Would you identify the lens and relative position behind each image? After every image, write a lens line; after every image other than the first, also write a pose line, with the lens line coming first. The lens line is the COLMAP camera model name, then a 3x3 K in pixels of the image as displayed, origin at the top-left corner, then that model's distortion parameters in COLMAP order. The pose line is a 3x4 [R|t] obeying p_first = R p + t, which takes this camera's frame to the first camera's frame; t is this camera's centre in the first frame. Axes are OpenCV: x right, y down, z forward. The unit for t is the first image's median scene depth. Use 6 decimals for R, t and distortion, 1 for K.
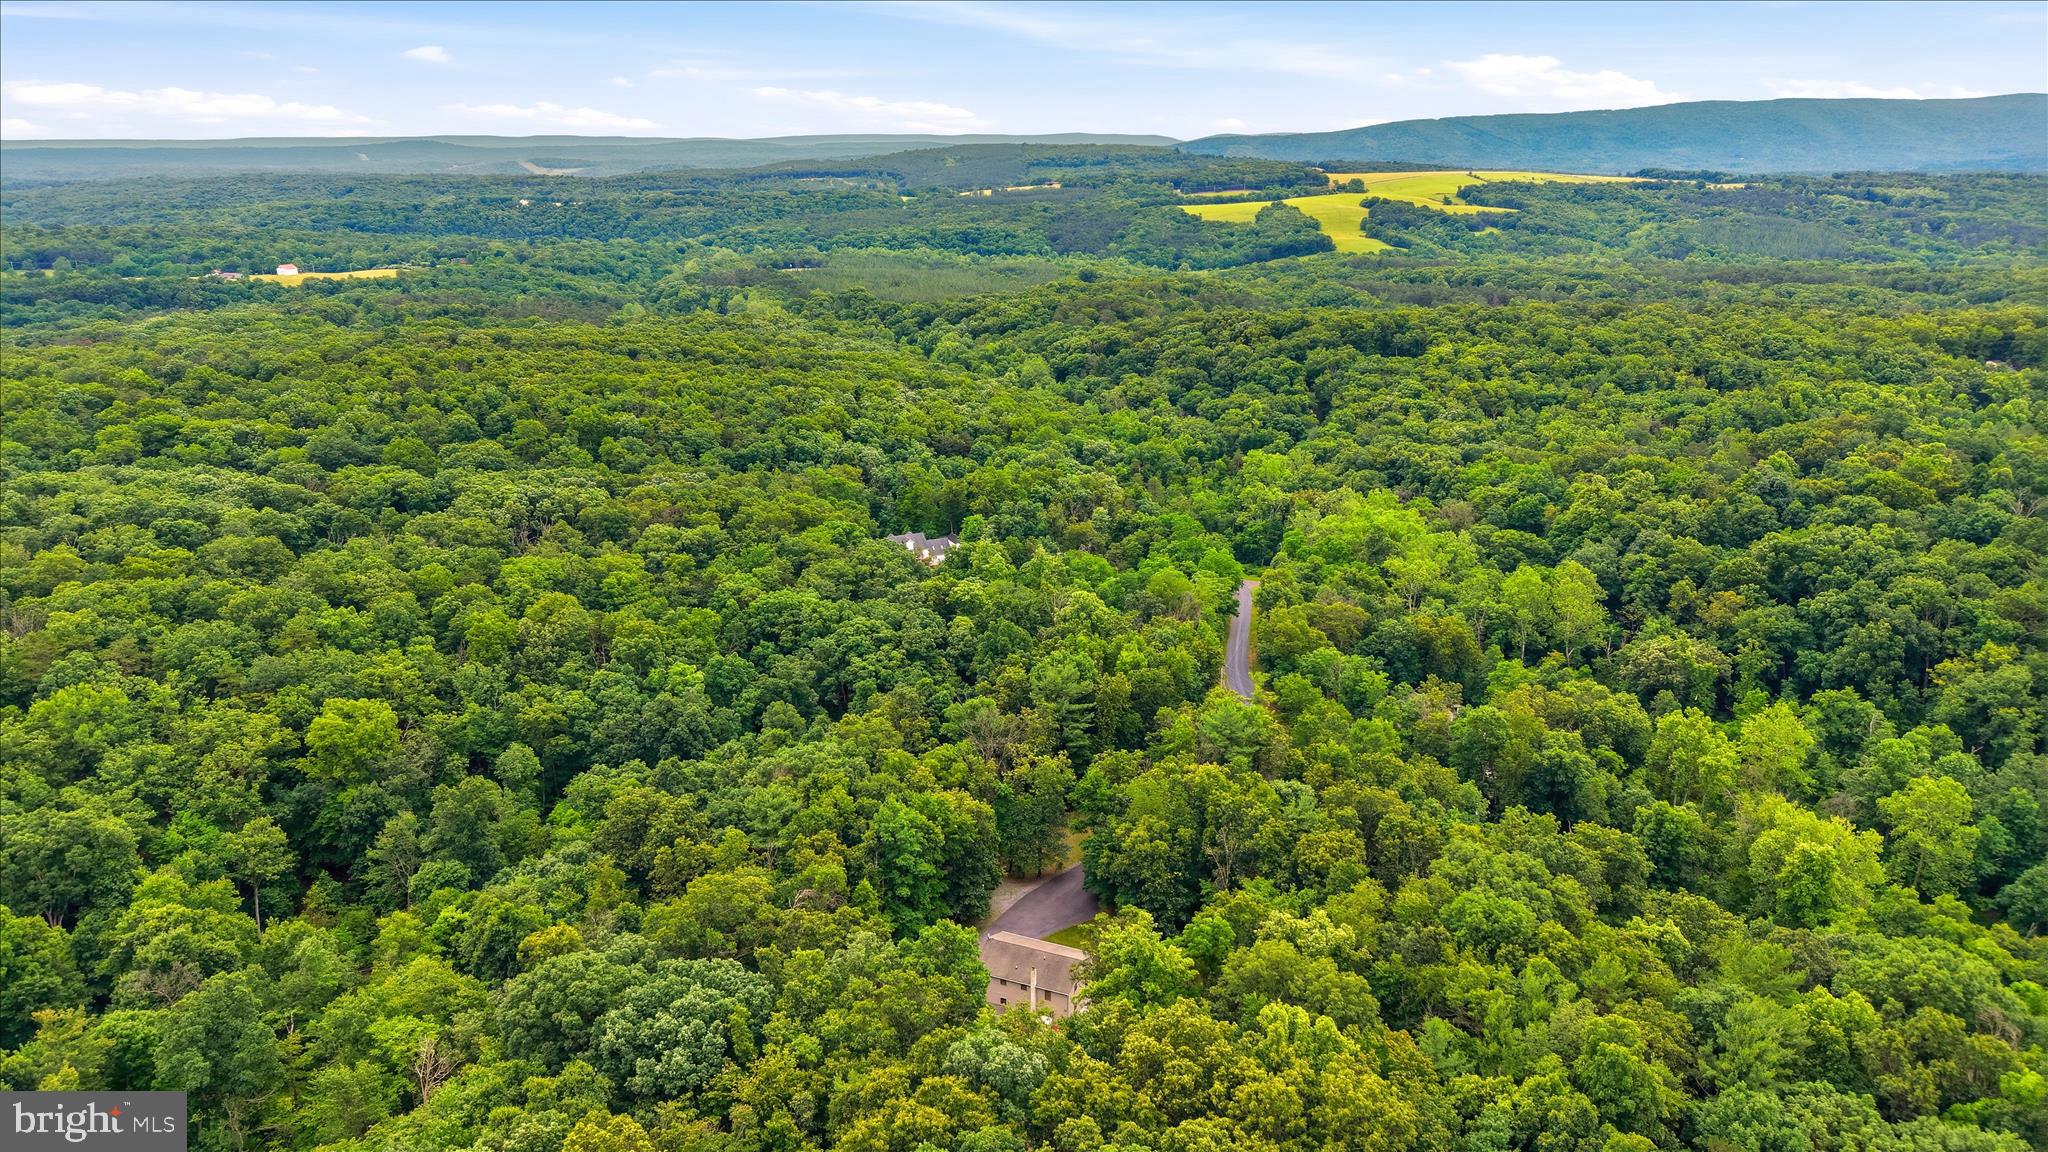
lens RADIAL K [[1249.2, 0, 1024.0], [0, 1249.2, 576.0], [0, 0, 1]] dist [0.065699, -0.091414]
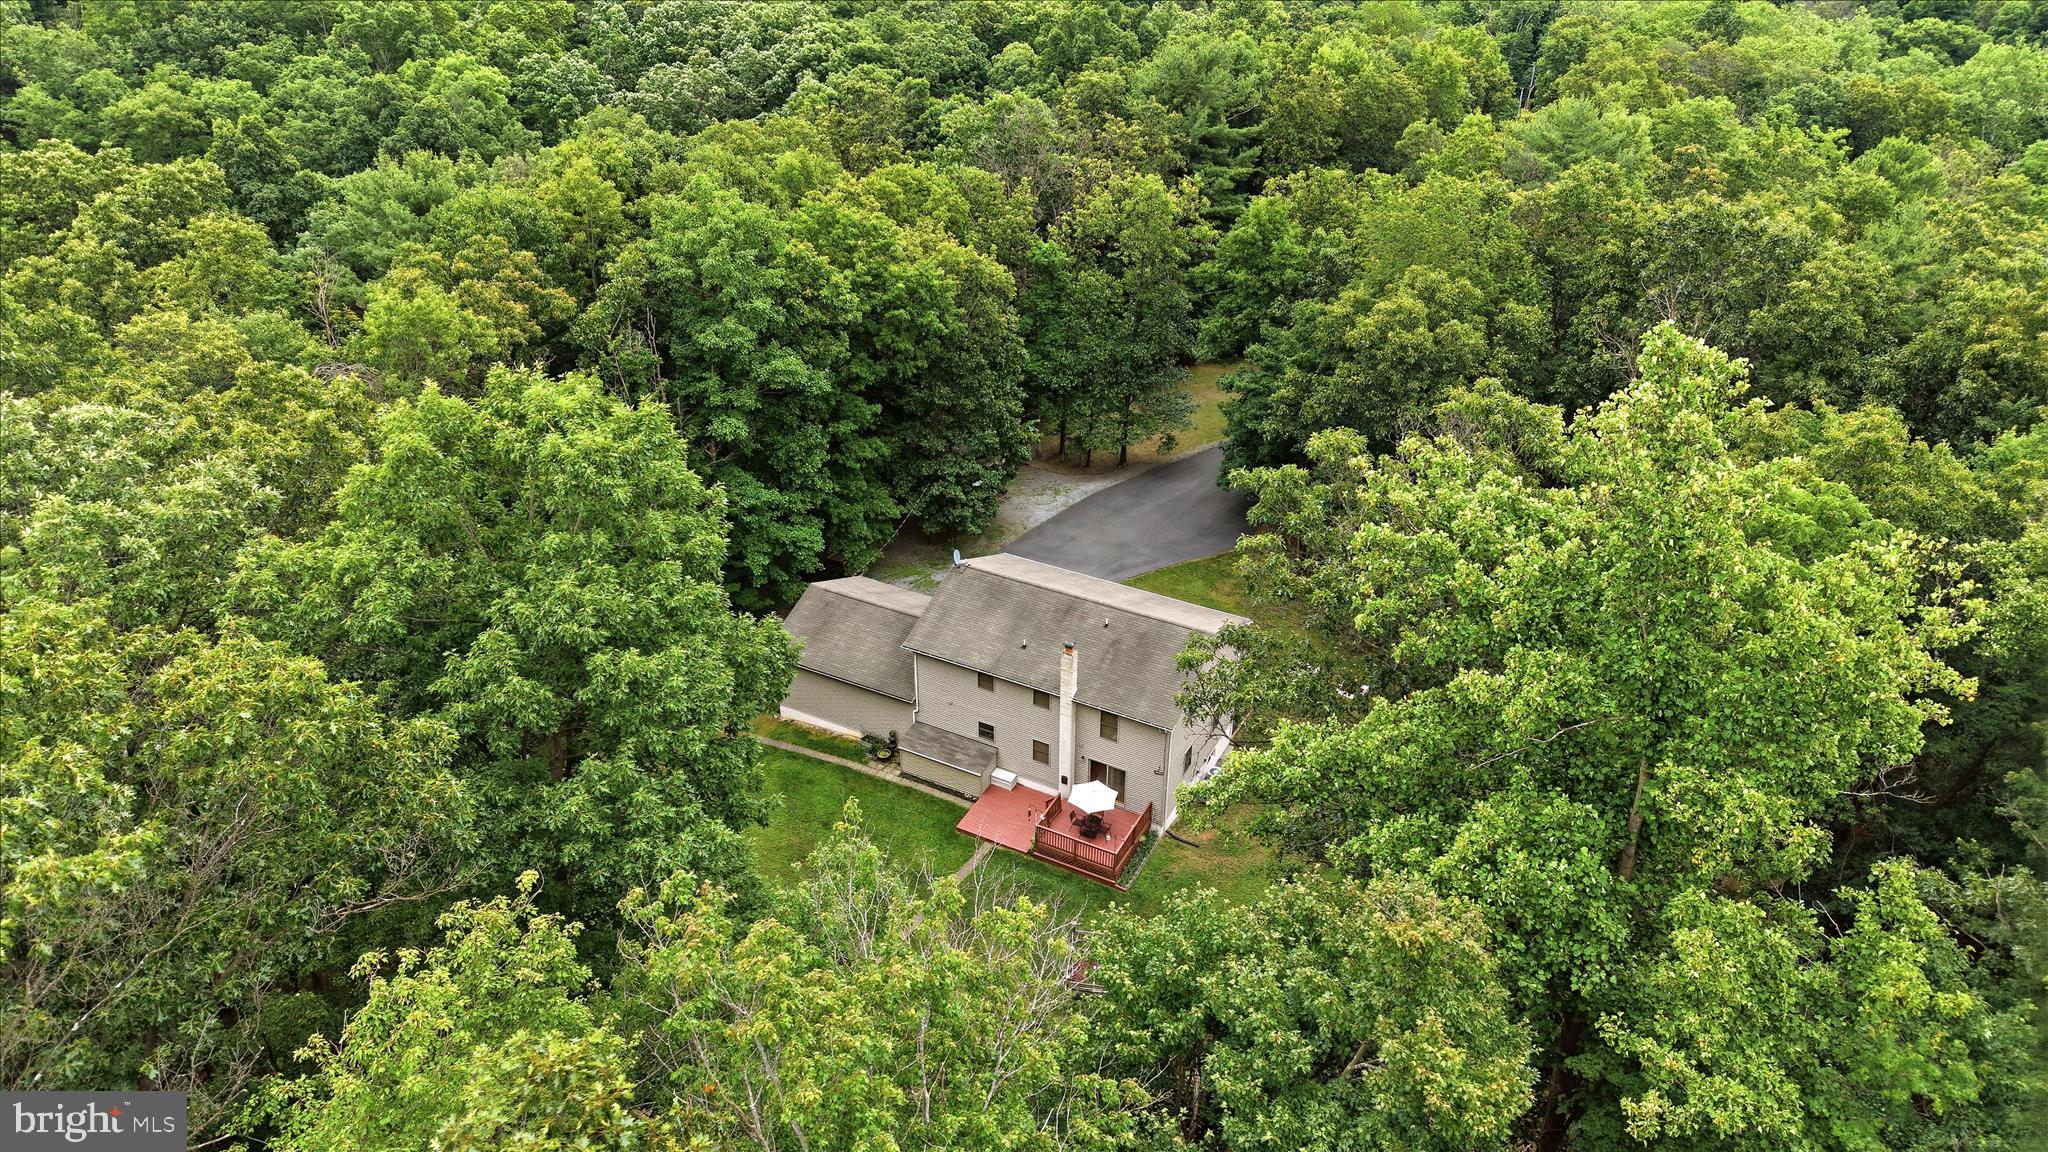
lens RADIAL K [[1249.2, 0, 1024.0], [0, 1249.2, 576.0], [0, 0, 1]] dist [0.065699, -0.091414]
pose [[0.994831, 0.053586, -0.086249, 0.021304], [-0.031236, 0.969723, 0.242200, 0.195230], [0.096616, -0.238254, 0.966385, 0.623614]]
